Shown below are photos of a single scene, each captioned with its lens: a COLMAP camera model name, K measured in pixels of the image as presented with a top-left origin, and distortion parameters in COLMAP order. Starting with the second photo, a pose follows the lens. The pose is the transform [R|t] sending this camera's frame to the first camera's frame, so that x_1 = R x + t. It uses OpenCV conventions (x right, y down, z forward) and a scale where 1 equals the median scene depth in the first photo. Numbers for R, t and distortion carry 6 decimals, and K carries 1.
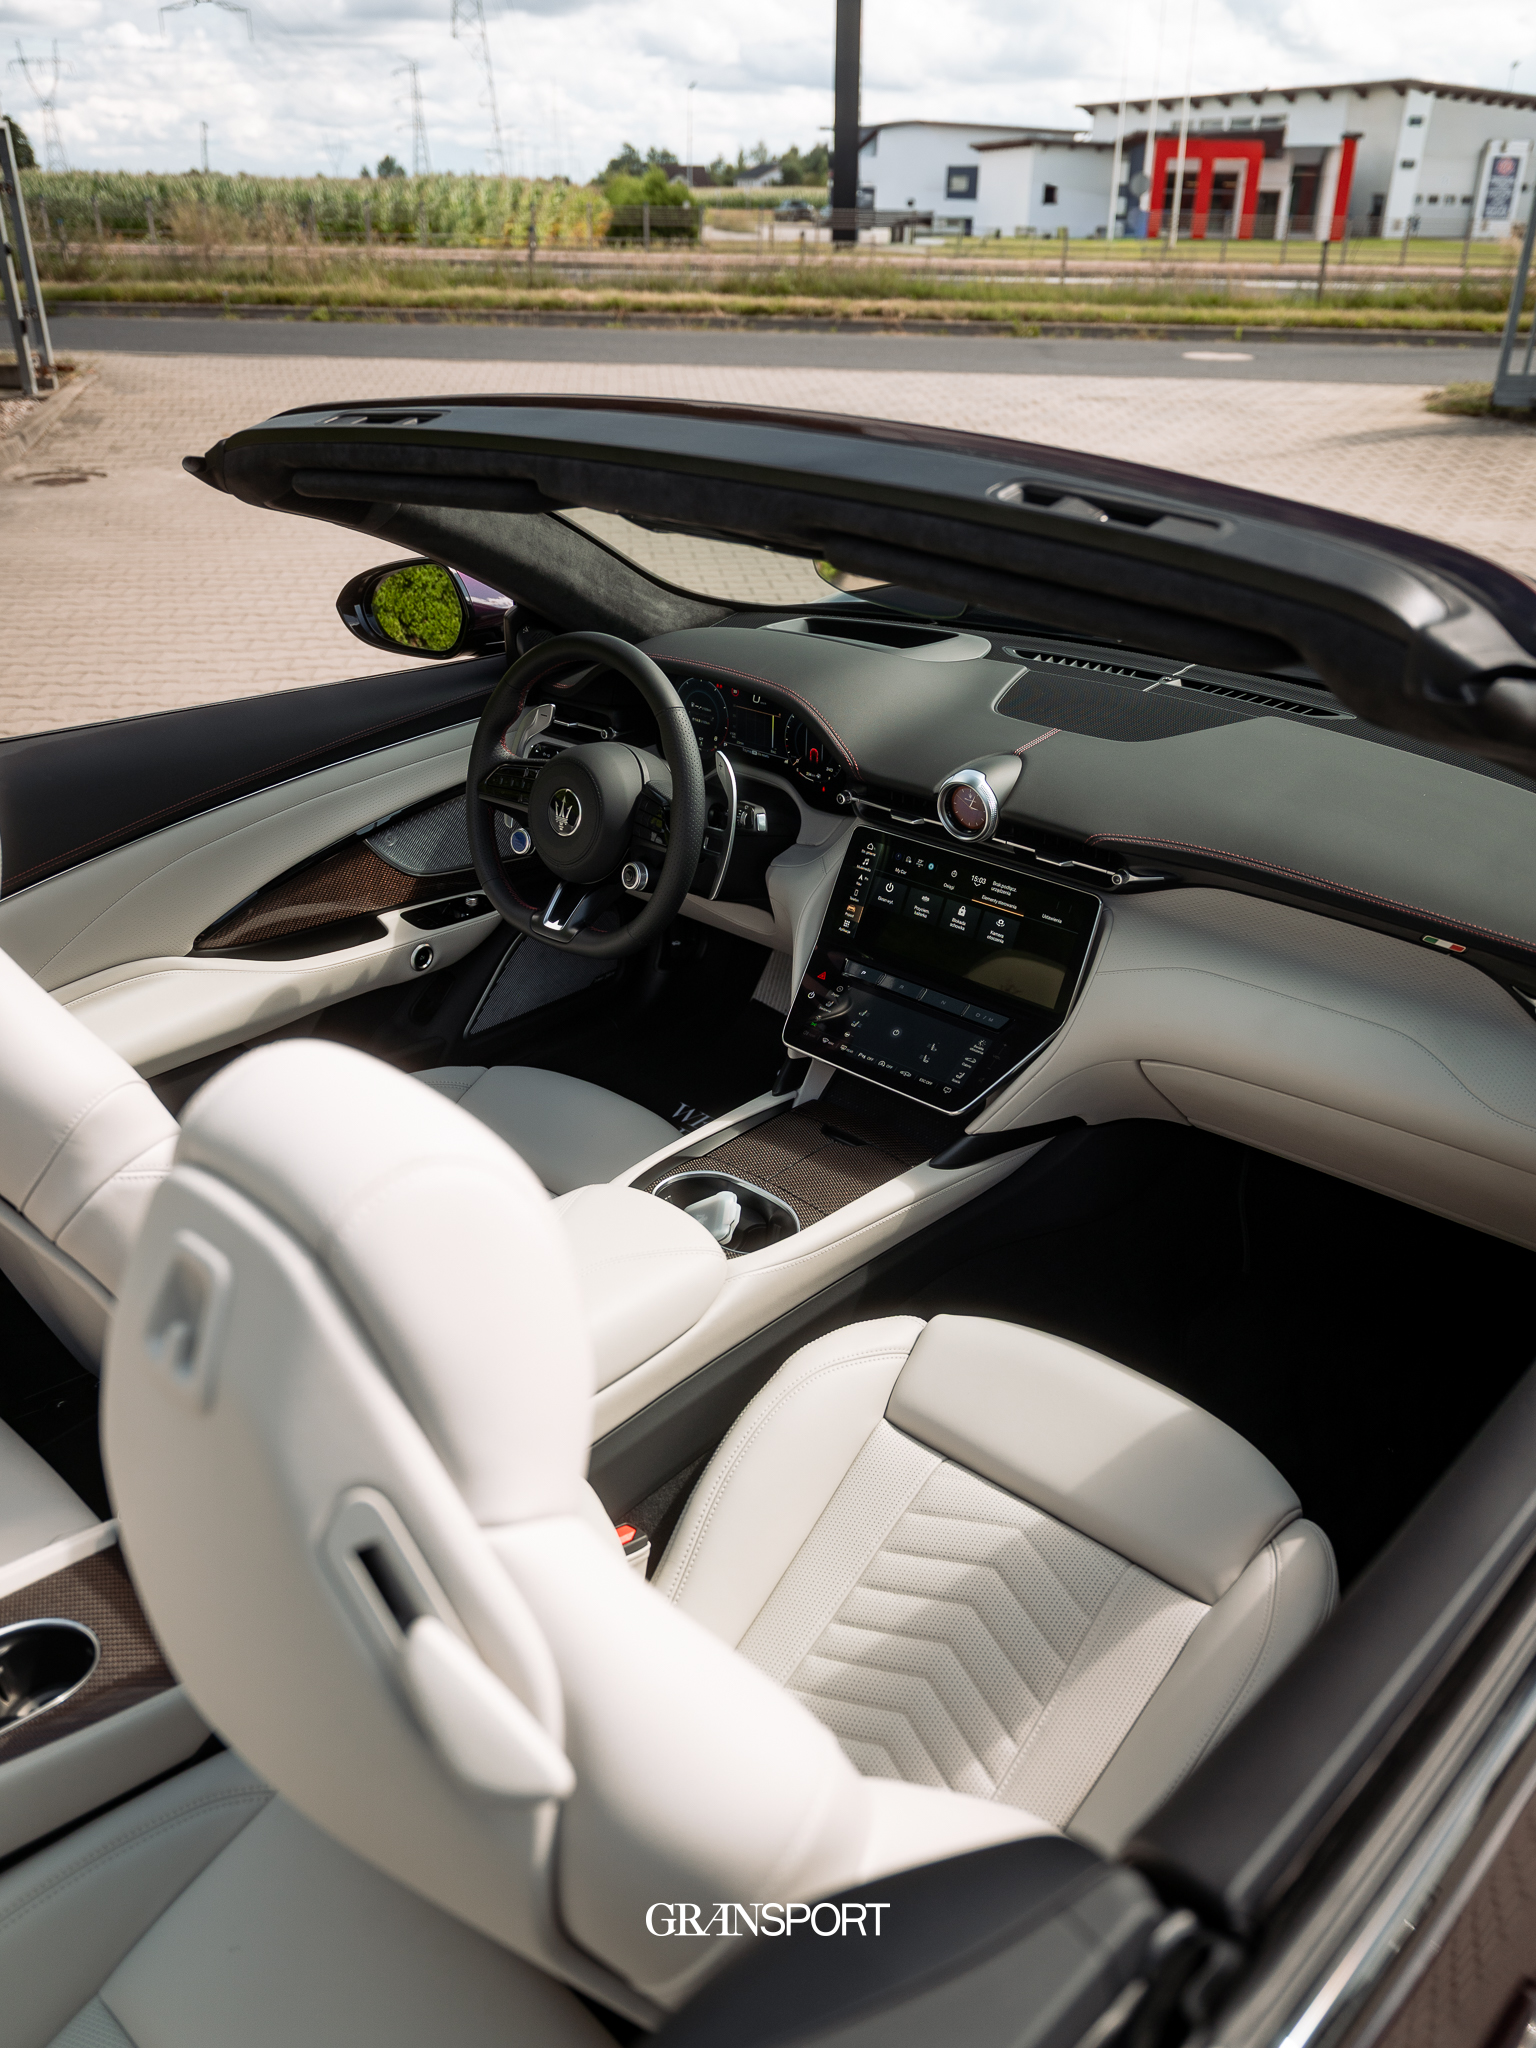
lens RADIAL K [[1498.7, 0, 769.7], [0, 1498.7, 1011.4], [0, 0, 1]] dist [0.002046, -0.008270]
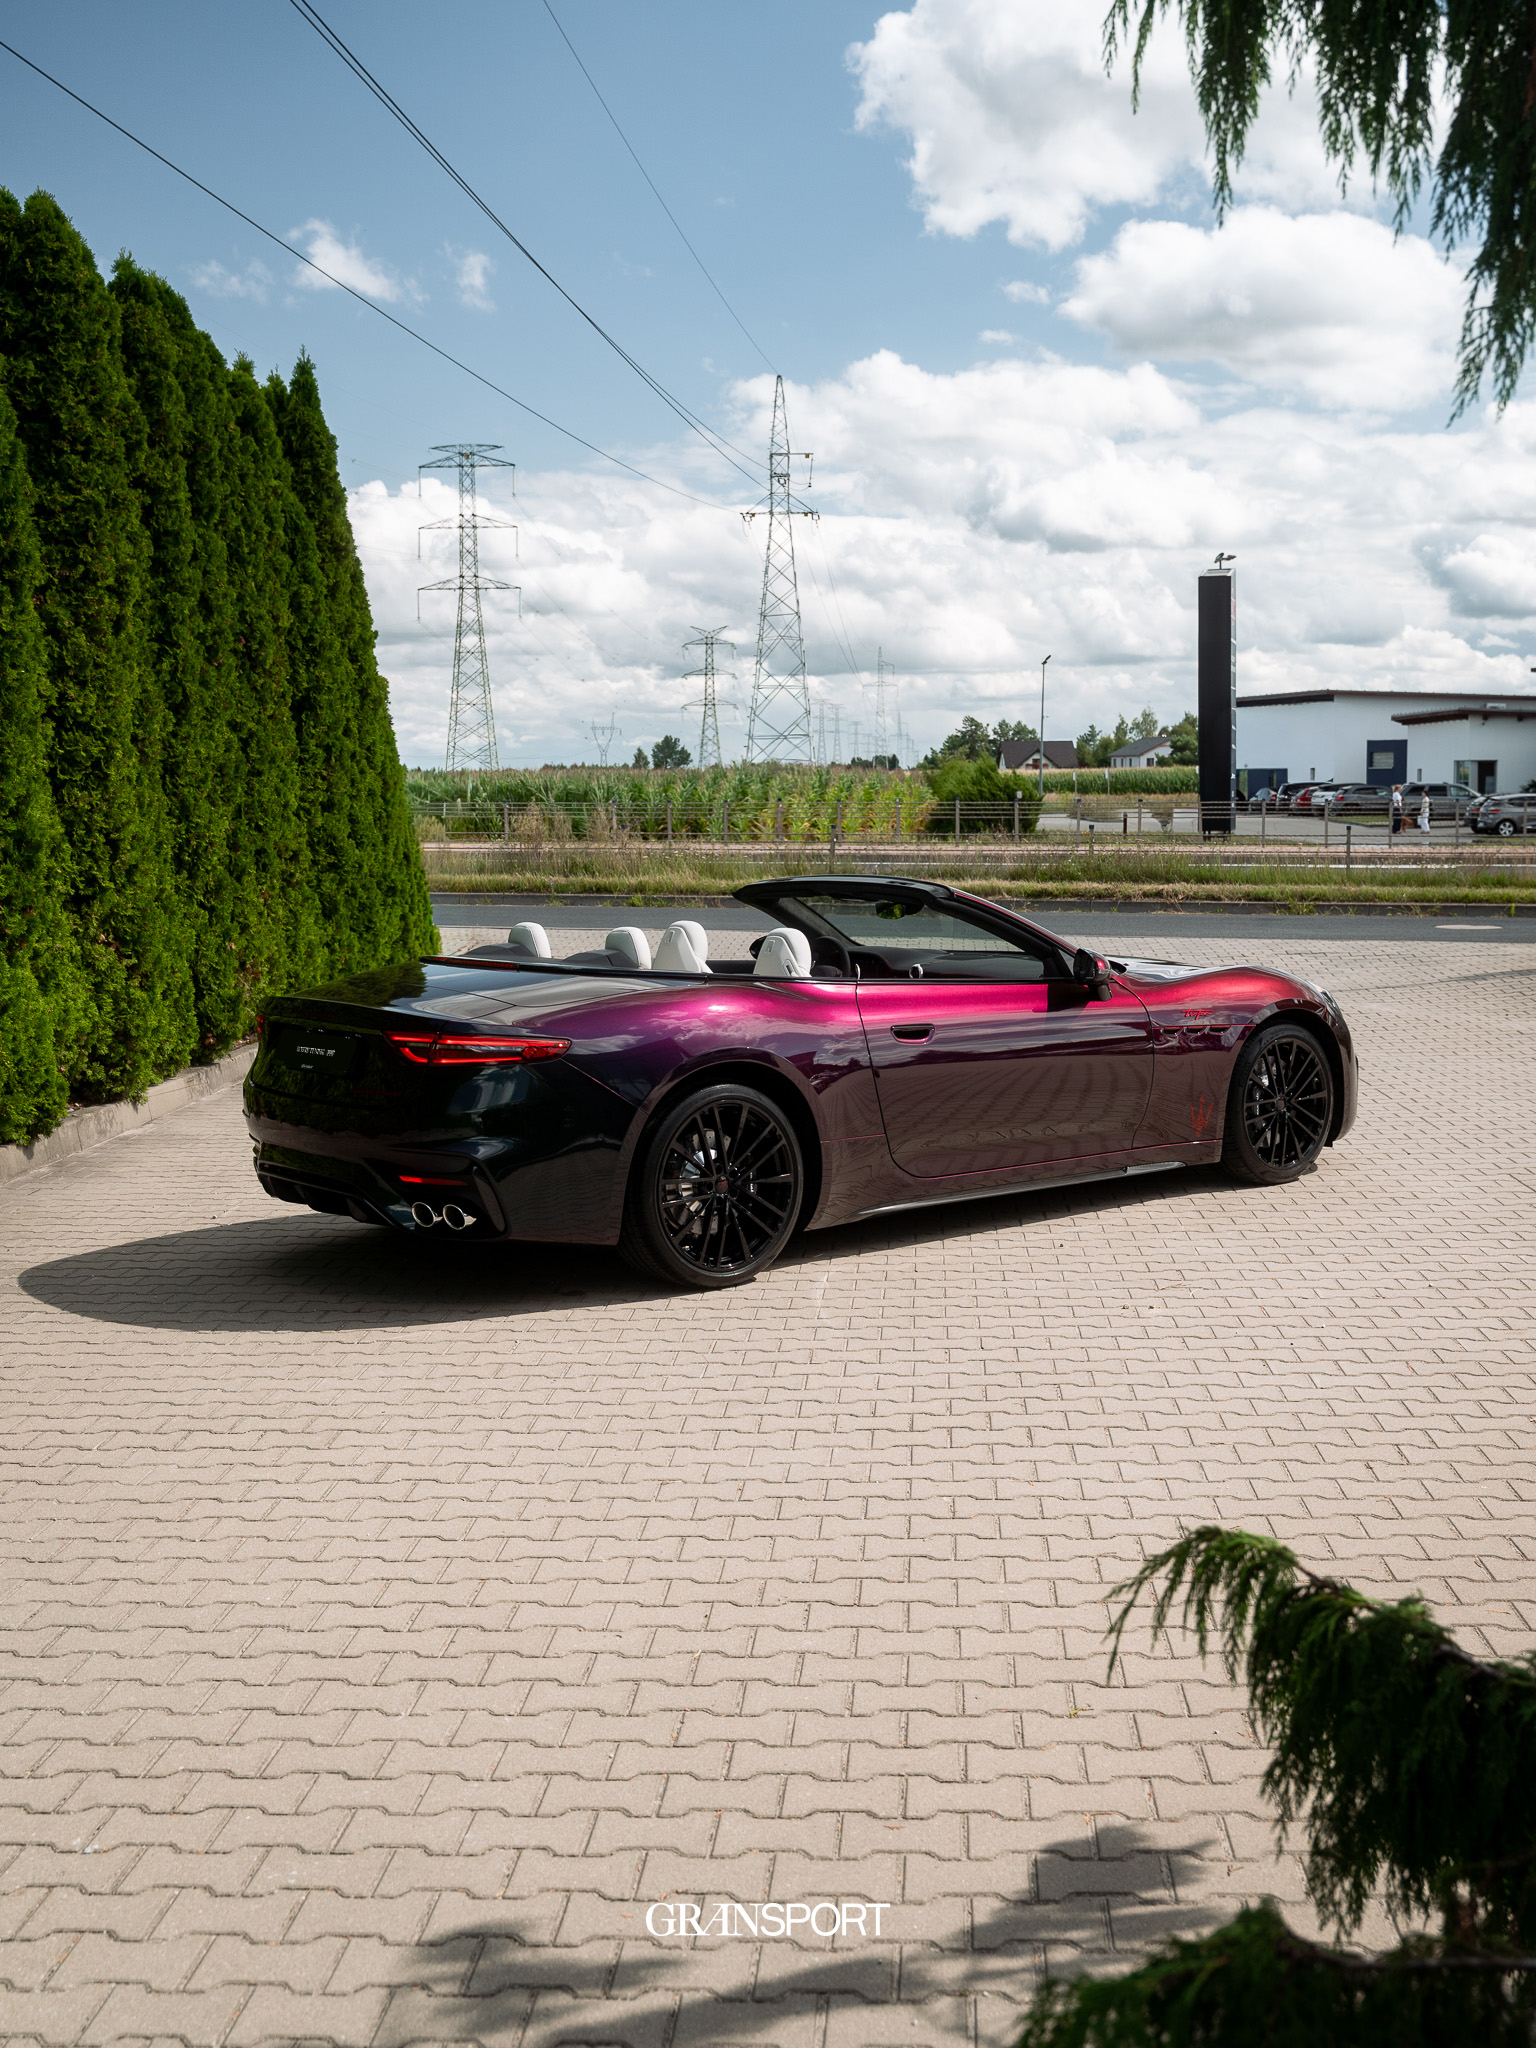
lens RADIAL K [[2213.0, 0, 769.4], [0, 2213.0, 1013.9], [0, 0, 1]] dist [-0.007101, 0.000000]
pose [[0.984890, 0.001126, -0.173180, 0.065553], [-0.067183, 0.924153, -0.376069, 0.188440], [0.159621, 0.382021, 0.910264, -0.374584]]
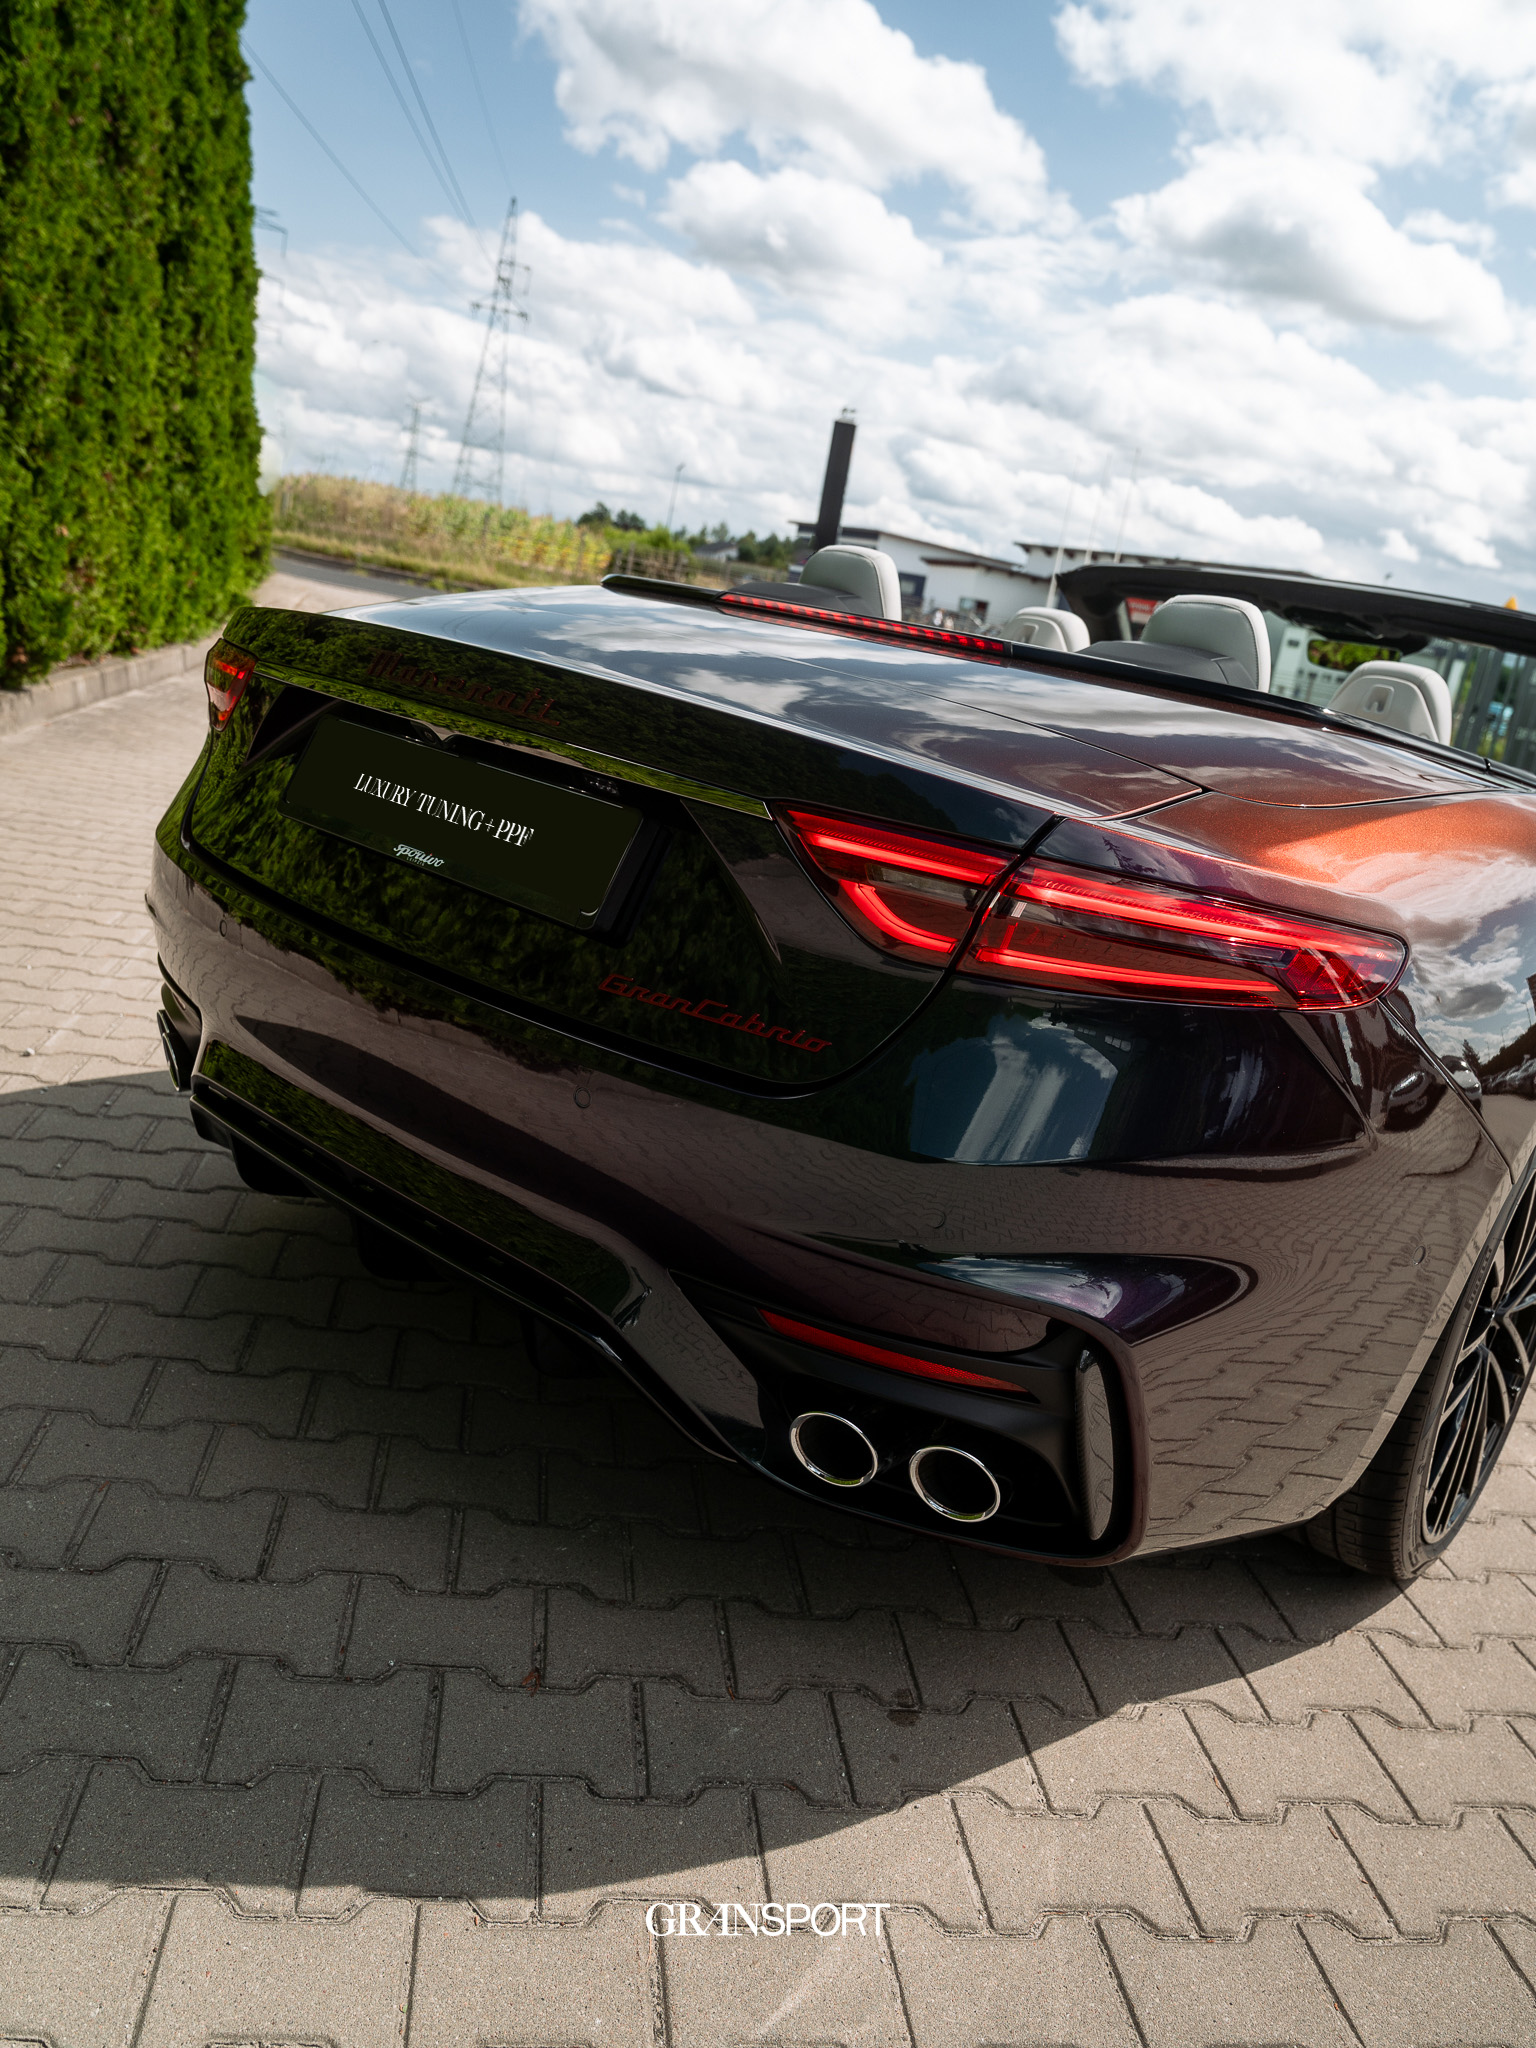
lens RADIAL K [[1498.7, 0, 759.0], [0, 1498.7, 1005.0], [0, 0, 1]] dist [0.002046, -0.008270]
pose [[0.985446, 0.155307, 0.069109, -0.075473], [-0.136781, 0.965839, -0.220105, 0.073448], [-0.100932, 0.207449, 0.973025, -0.095287]]
